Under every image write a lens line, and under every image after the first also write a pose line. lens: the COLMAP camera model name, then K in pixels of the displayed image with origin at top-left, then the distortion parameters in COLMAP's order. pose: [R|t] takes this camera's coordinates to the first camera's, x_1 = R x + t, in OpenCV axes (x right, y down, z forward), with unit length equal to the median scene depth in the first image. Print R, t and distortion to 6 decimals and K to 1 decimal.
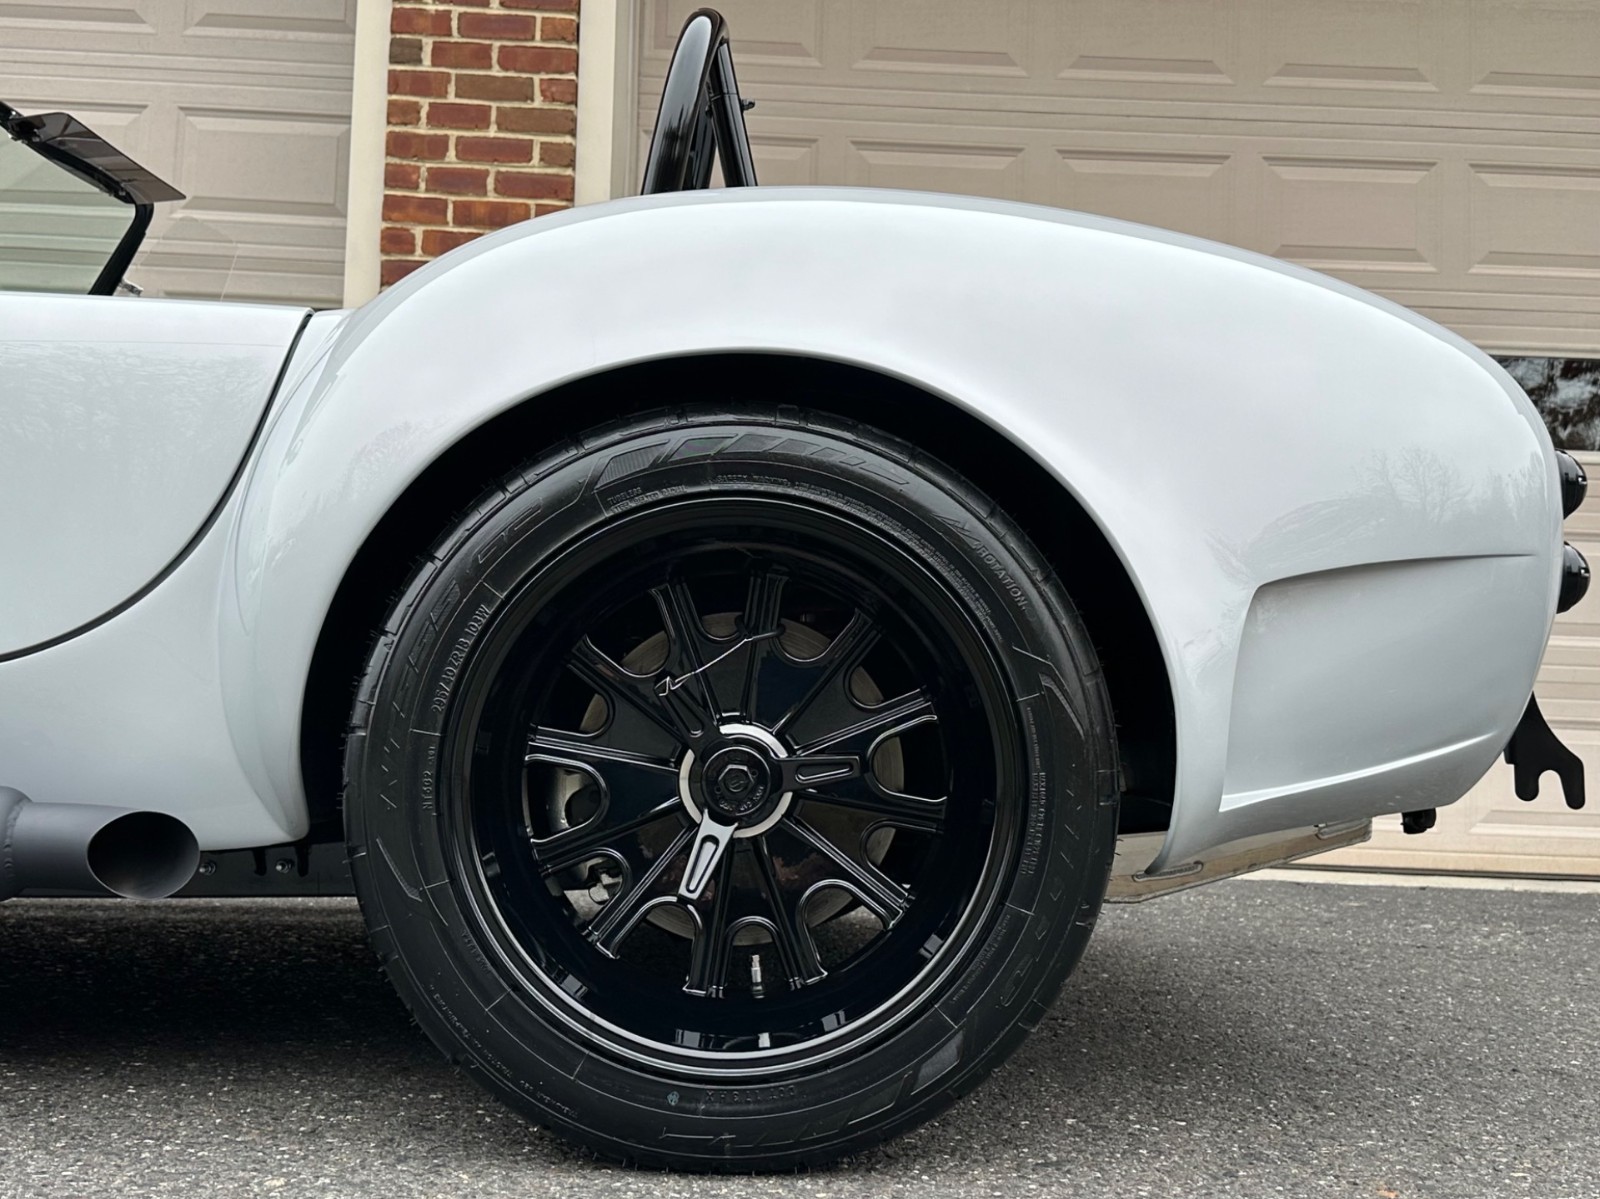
lens RADIAL K [[1942.3, 0, 768.7], [0, 1942.3, 628.9], [0, 0, 1]] dist [0.048726, 0.000000]
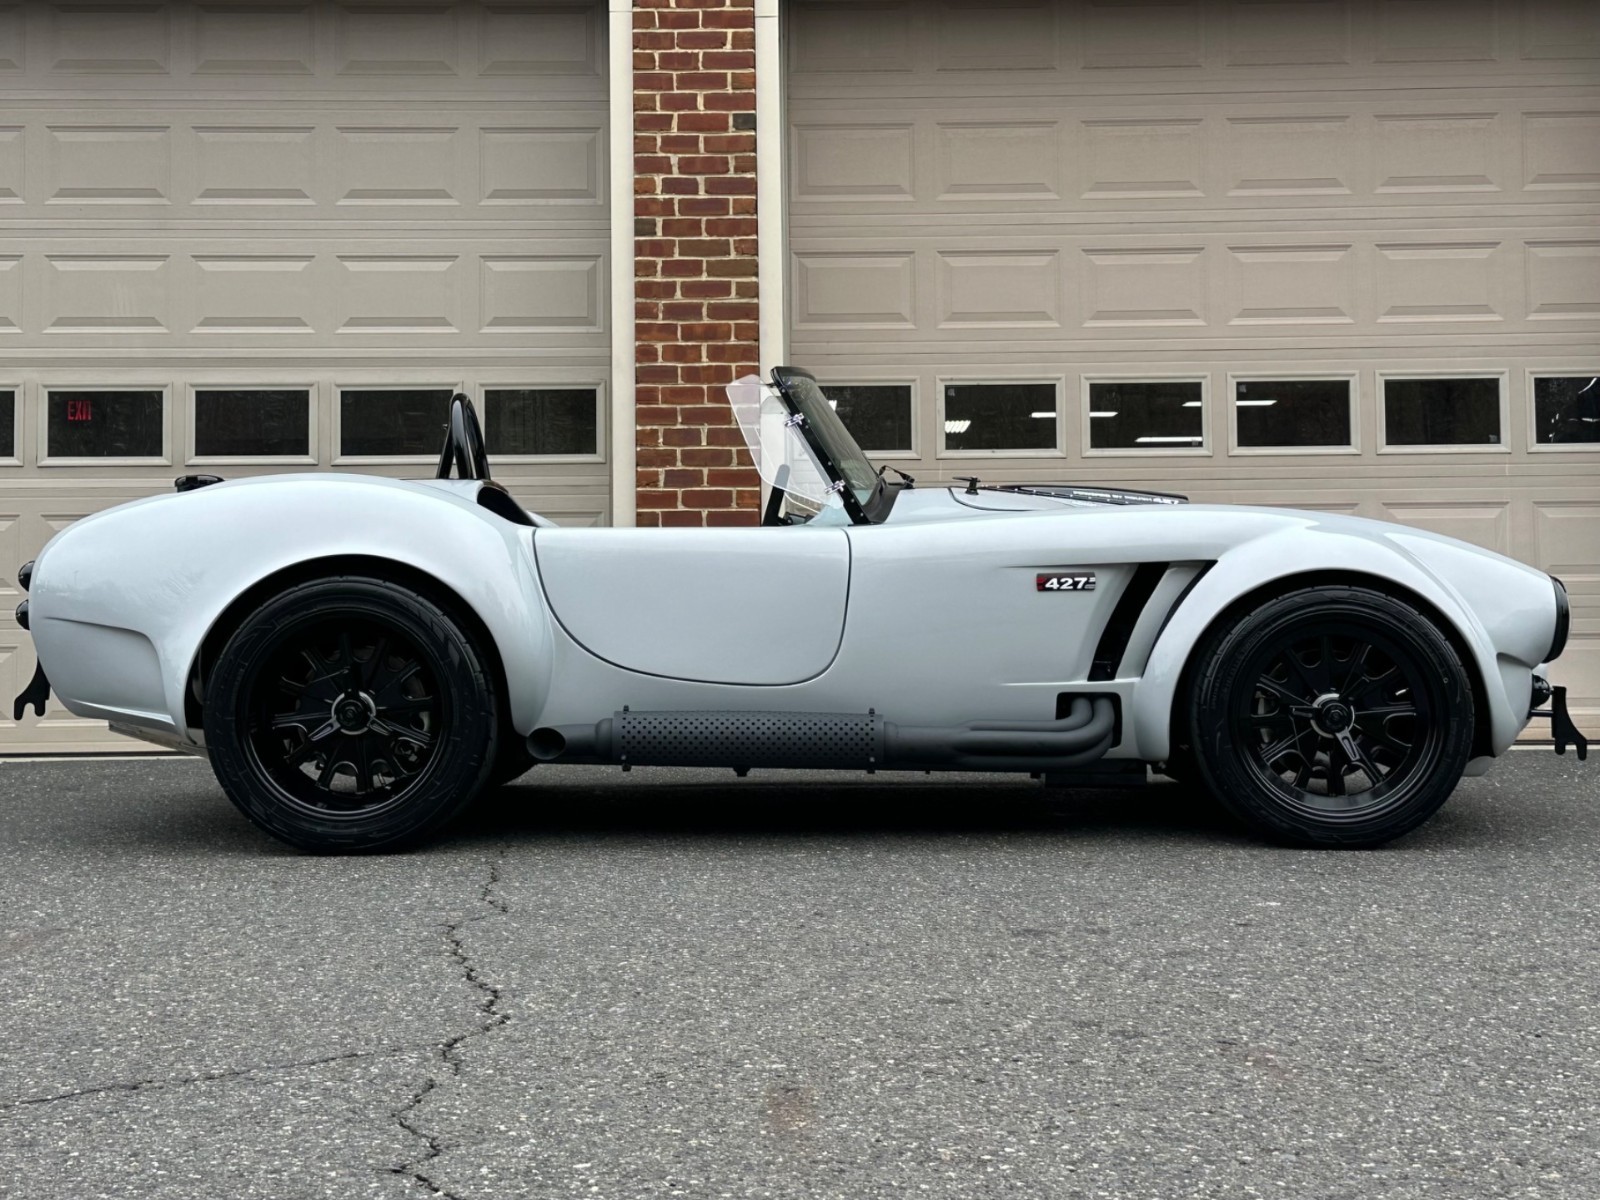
lens RADIAL K [[1860.7, 0, 785.0], [0, 1860.7, 585.7], [0, 0, 1]] dist [0.125128, 0.000000]
pose [[0.998560, -0.043121, -0.031921, -0.042954], [0.043665, 0.998910, 0.016518, -0.036590], [0.031174, -0.017888, 0.999354, -0.453410]]
